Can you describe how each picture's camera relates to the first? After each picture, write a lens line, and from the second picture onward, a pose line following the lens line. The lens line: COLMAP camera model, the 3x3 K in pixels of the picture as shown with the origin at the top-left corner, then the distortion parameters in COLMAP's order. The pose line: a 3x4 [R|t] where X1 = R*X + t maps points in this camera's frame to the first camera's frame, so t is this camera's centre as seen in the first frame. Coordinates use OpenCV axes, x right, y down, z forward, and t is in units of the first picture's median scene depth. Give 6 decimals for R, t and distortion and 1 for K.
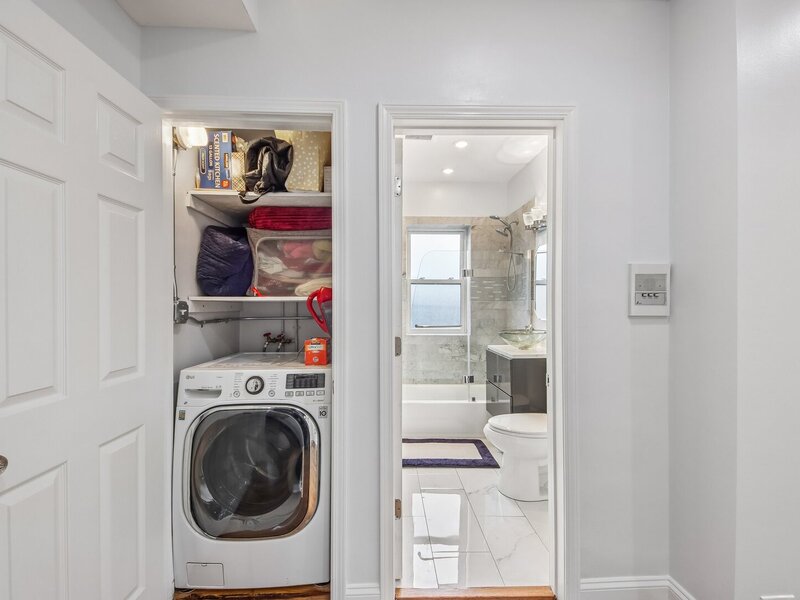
lens RADIAL K [[344.3, 0, 390.5], [0, 344.3, 304.2], [0, 0, 1]] dist [0.023338, -0.015918]
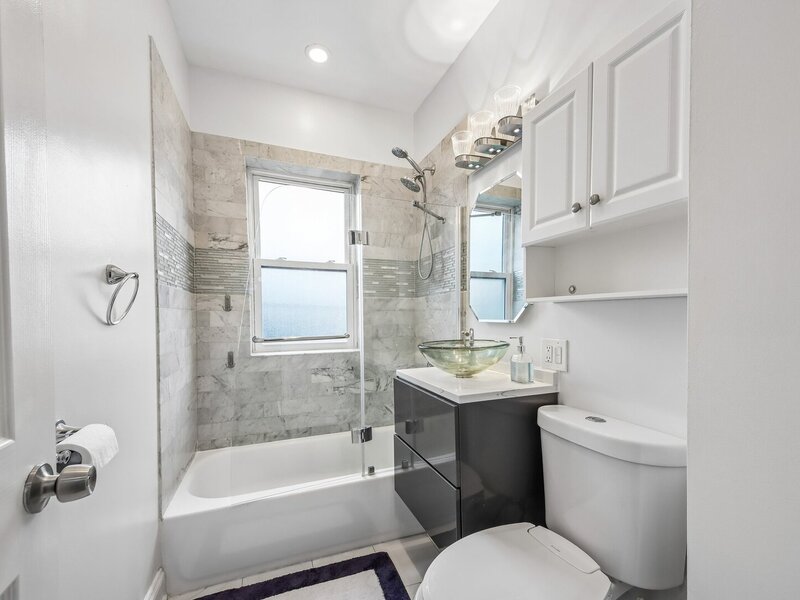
lens RADIAL K [[342.6, 0, 402.7], [0, 342.6, 324.9], [0, 0, 1]] dist [0.092228, -0.015630]
pose [[0.935668, -0.017626, 0.352440, 0.079784], [0.008310, 0.999575, 0.027930, 0.025505], [-0.352782, -0.023204, 0.935418, 0.390932]]
